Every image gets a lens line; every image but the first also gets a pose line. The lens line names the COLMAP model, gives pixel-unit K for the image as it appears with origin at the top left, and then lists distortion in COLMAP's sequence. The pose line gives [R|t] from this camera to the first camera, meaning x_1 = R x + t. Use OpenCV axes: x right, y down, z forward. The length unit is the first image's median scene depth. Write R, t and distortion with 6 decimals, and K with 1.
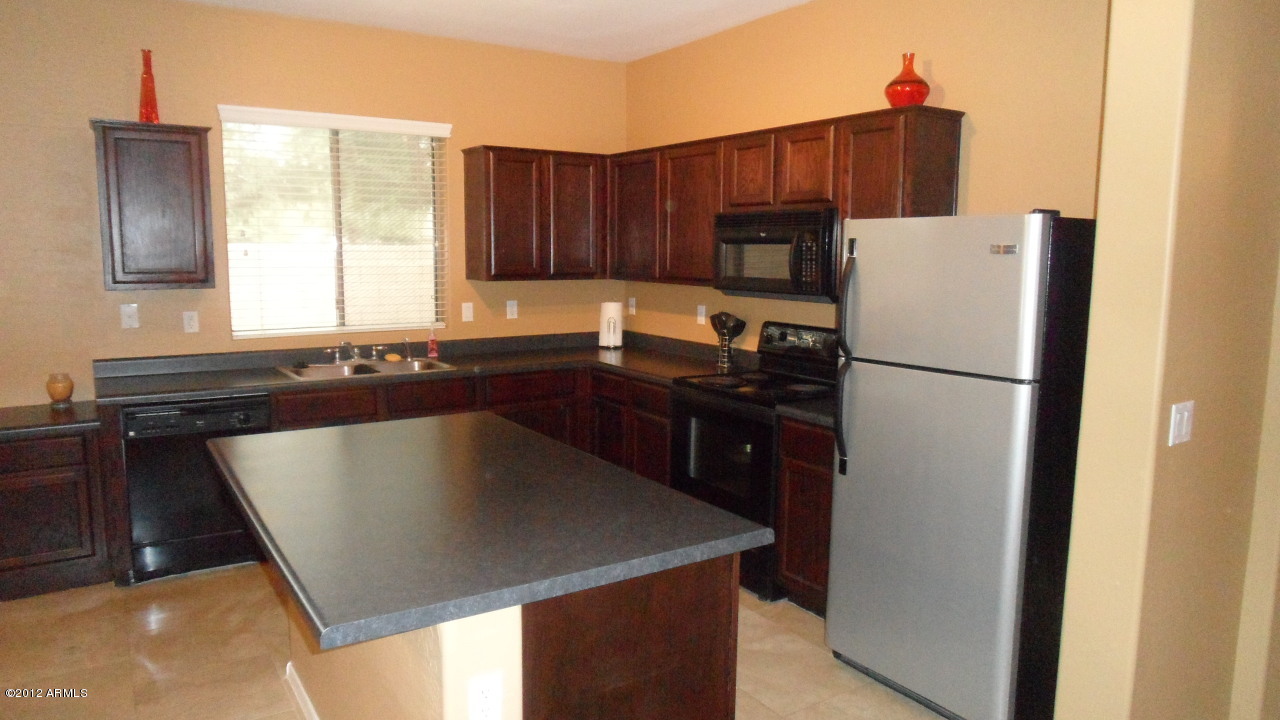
lens RADIAL K [[855.2, 0, 641.9], [0, 855.2, 373.6], [0, 0, 1]] dist [-0.036272, 0.004138]
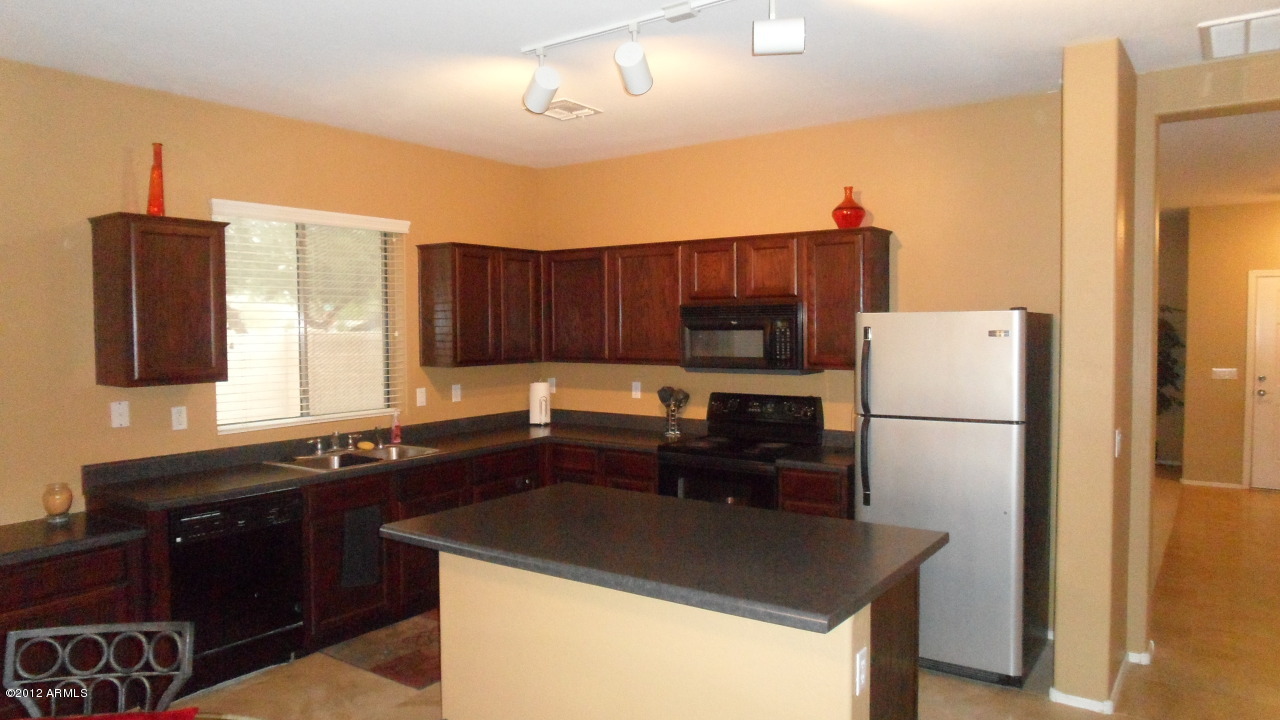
lens RADIAL K [[845.9, 0, 640.0], [0, 845.9, 360.0], [0, 0, 1]] dist [-0.030406, 0.002519]
pose [[0.929457, -0.031536, 0.367581, -0.379549], [0.069086, 0.993593, -0.089446, -0.007819], [-0.362405, 0.108531, 0.925680, -0.064707]]
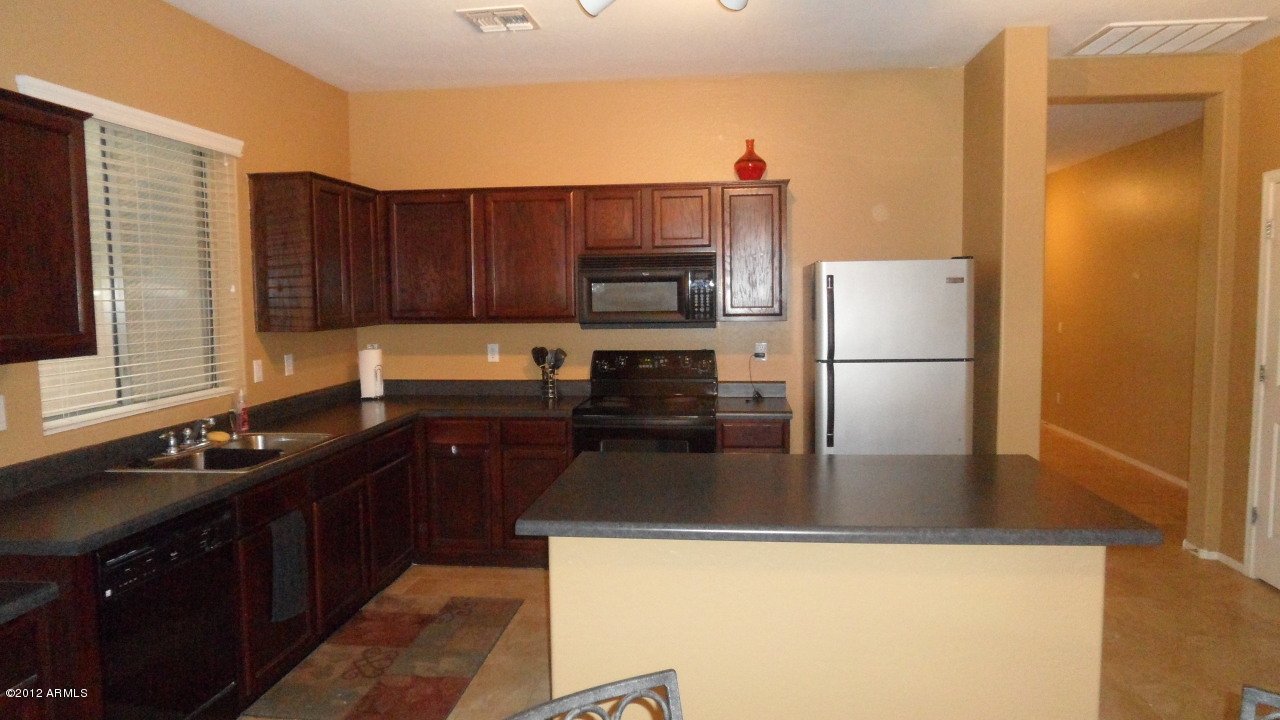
lens RADIAL K [[845.9, 0, 640.0], [0, 845.9, 360.0], [0, 0, 1]] dist [-0.030406, 0.002519]
pose [[0.632919, -0.080842, 0.769986, -0.669646], [0.130123, 0.991494, -0.002862, -0.037872], [-0.763205, 0.102004, 0.638054, 0.241967]]
